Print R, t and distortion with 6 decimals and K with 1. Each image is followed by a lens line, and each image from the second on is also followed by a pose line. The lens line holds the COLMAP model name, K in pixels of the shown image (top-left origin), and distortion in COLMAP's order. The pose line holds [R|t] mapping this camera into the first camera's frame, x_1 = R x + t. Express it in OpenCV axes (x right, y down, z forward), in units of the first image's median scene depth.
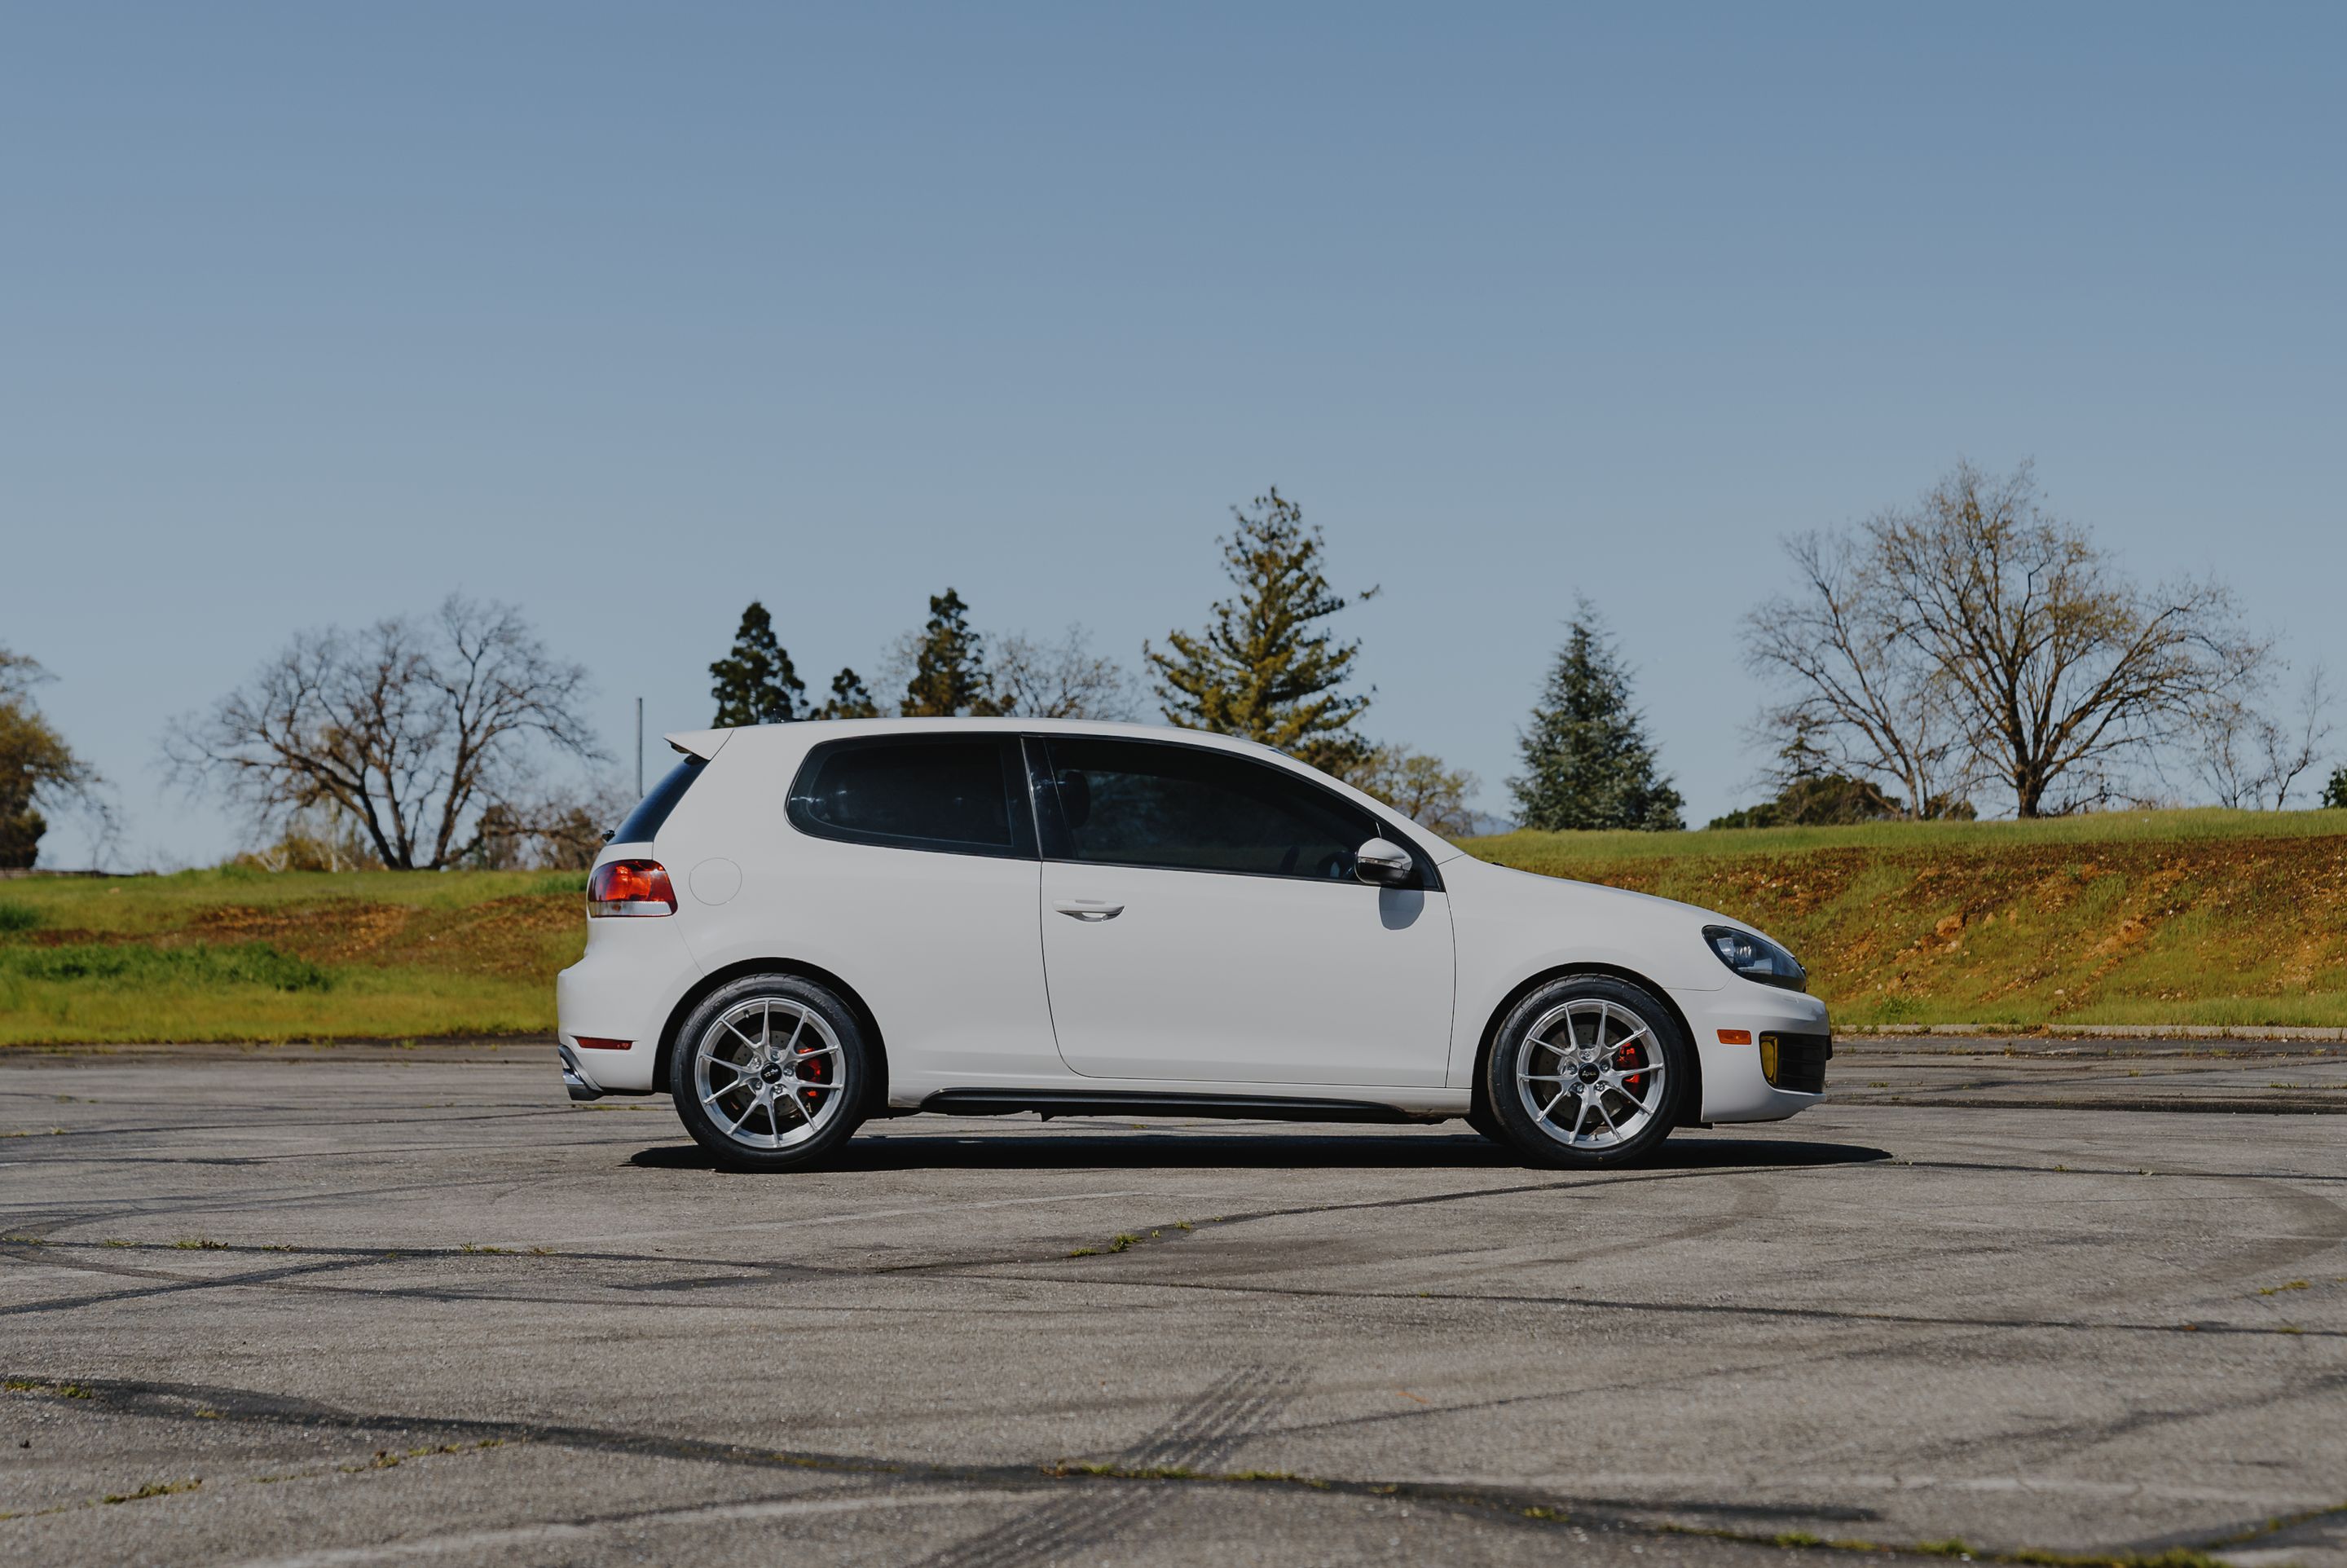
lens RADIAL K [[4672.1, 0, 1176.6], [0, 4672.1, 914.9], [0, 0, 1]] dist [-0.029510, 0.465451]
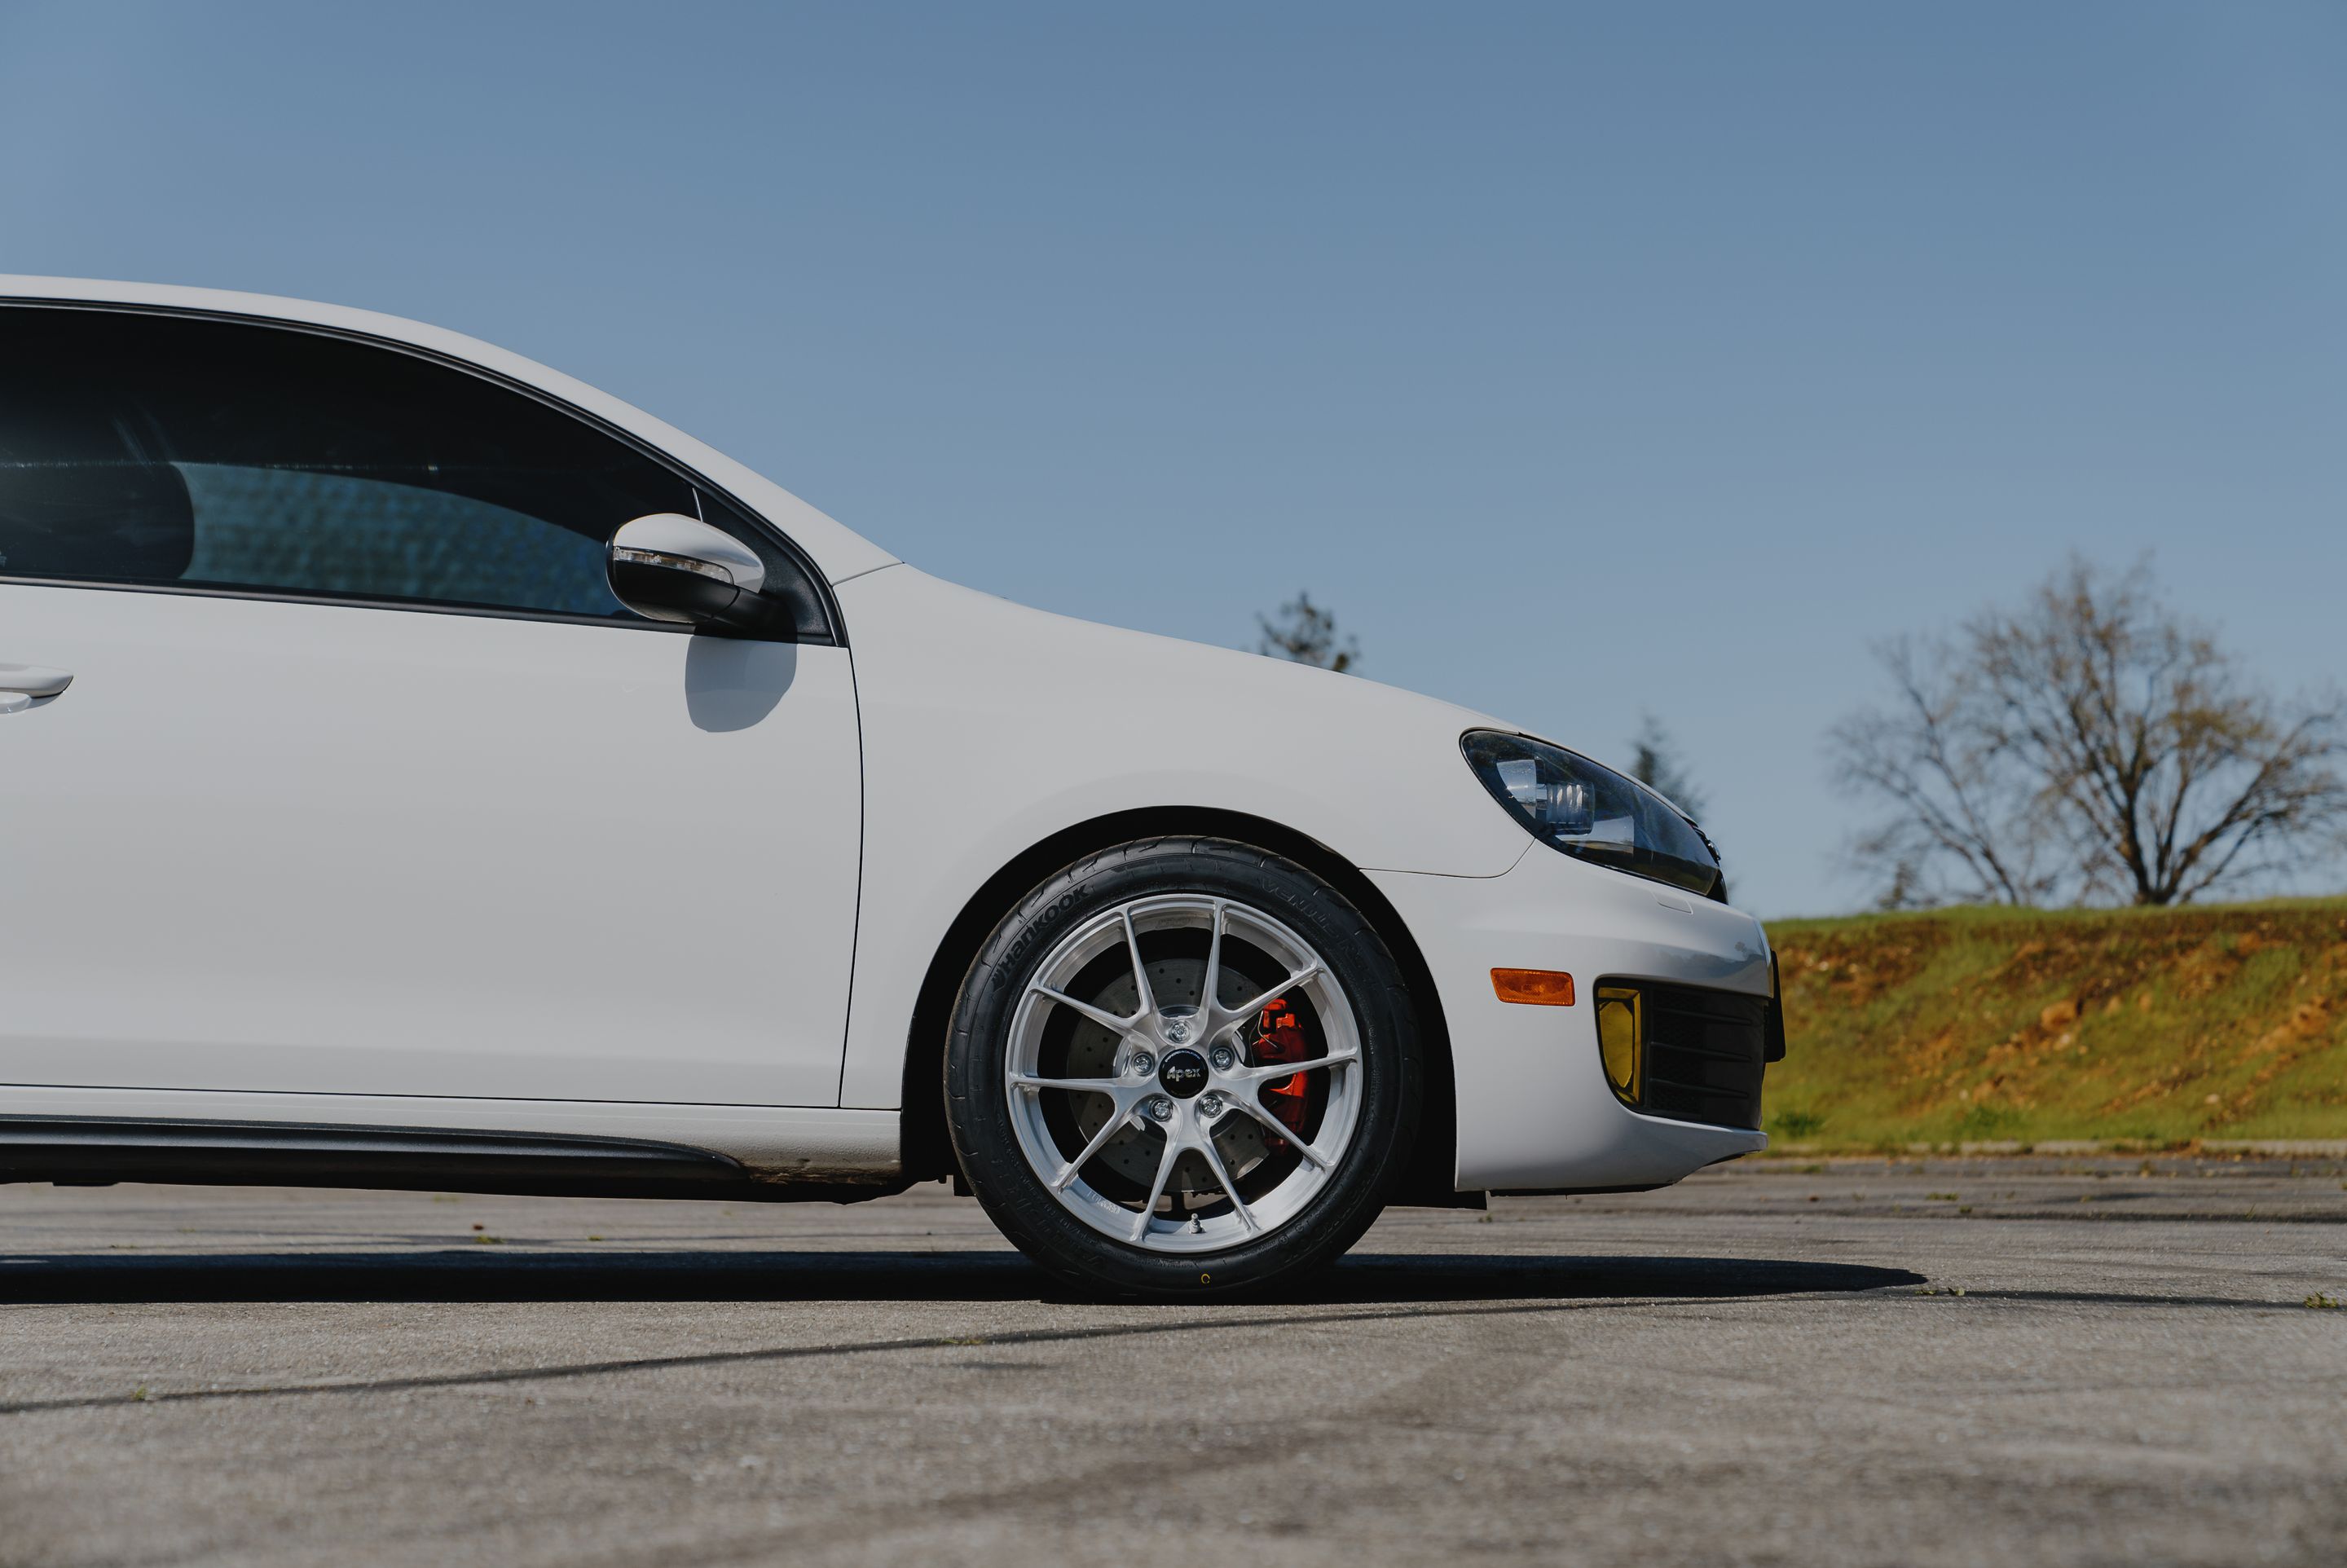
lens RADIAL K [[4886.9, 0, 1162.3], [0, 4886.9, 912.6], [0, 0, 1]] dist [0.032509, 0.341024]
pose [[0.999839, -0.002079, -0.017819, 0.039579], [0.001434, 0.999346, -0.036139, 0.014858], [0.017883, 0.036108, 0.999188, 0.236053]]
